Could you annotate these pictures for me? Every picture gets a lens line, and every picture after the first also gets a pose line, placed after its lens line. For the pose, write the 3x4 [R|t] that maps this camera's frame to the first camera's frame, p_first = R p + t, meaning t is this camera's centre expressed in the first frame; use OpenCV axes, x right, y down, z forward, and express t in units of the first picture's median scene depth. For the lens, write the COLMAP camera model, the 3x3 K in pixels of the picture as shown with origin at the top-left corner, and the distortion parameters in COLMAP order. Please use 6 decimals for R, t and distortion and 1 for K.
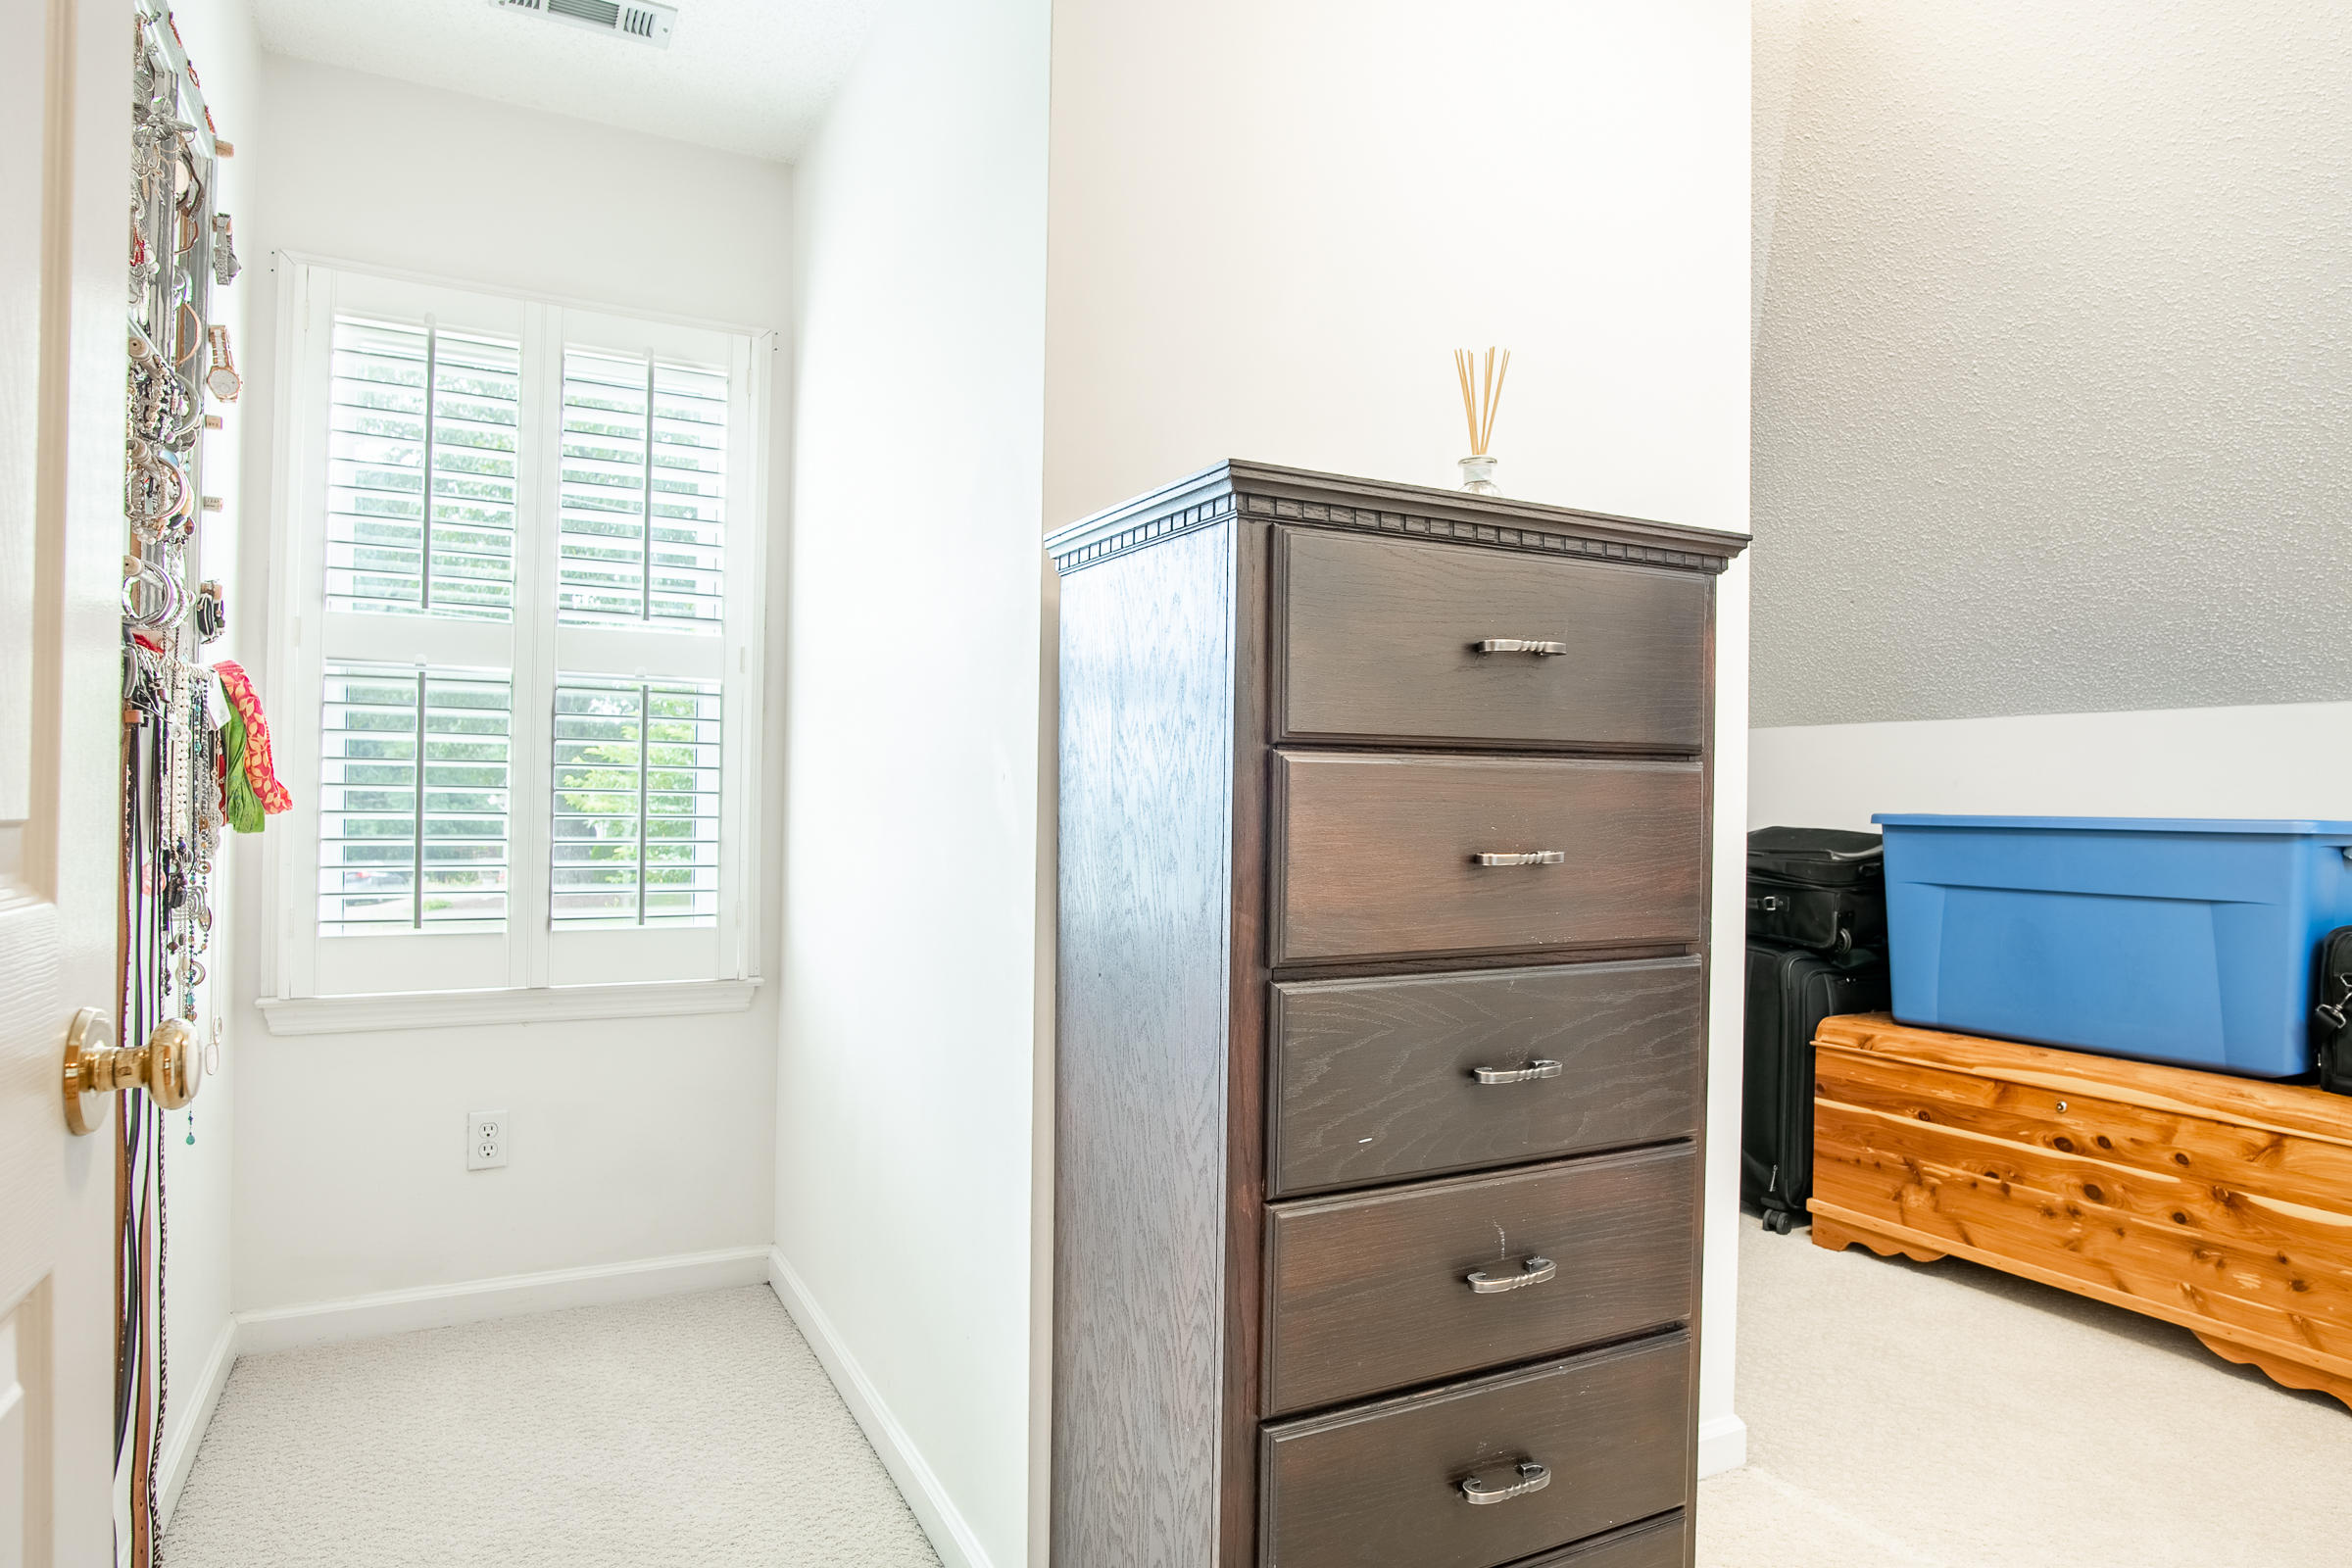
lens RADIAL K [[1353.0, 0, 1168.0], [0, 1353.0, 787.5], [0, 0, 1]] dist [-0.033820, 0.012725]
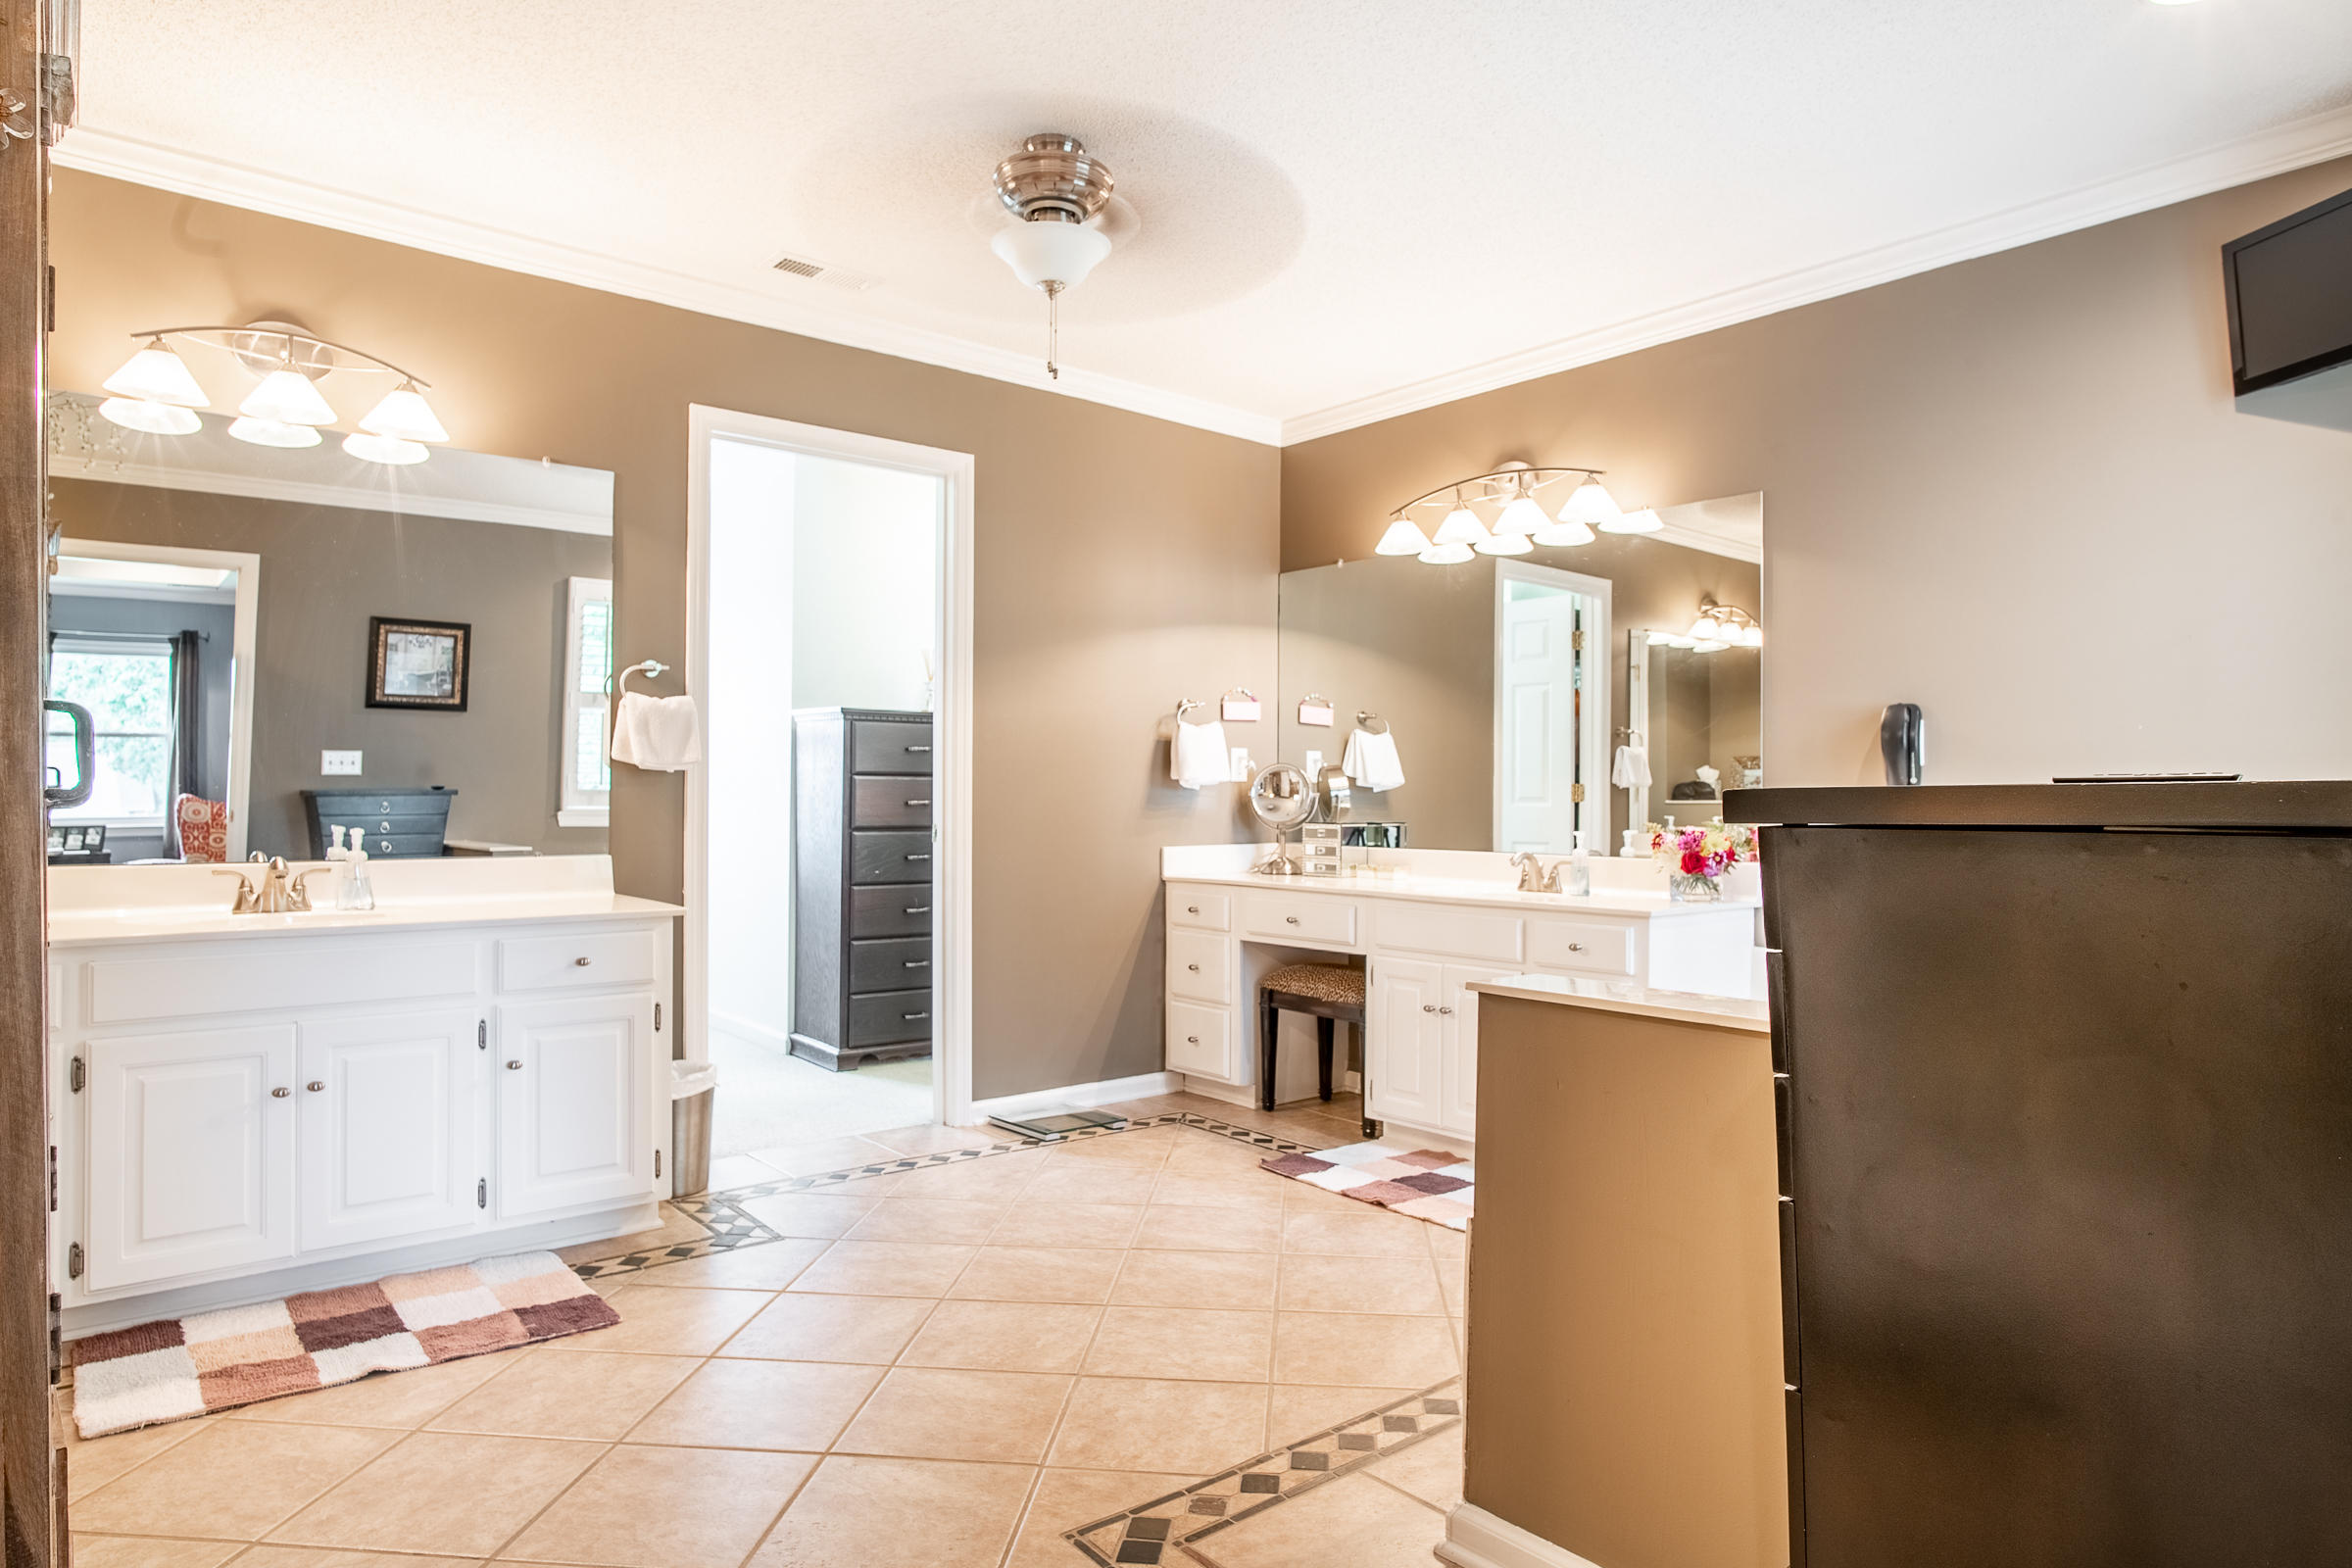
lens RADIAL K [[1353.0, 0, 1175.3], [0, 1353.0, 785.7], [0, 0, 1]] dist [-0.033820, 0.012725]
pose [[0.978686, -0.009977, 0.205121, 0.197727], [0.015406, 0.999572, -0.024886, 0.119507], [-0.204784, 0.027516, 0.978420, -3.189423]]
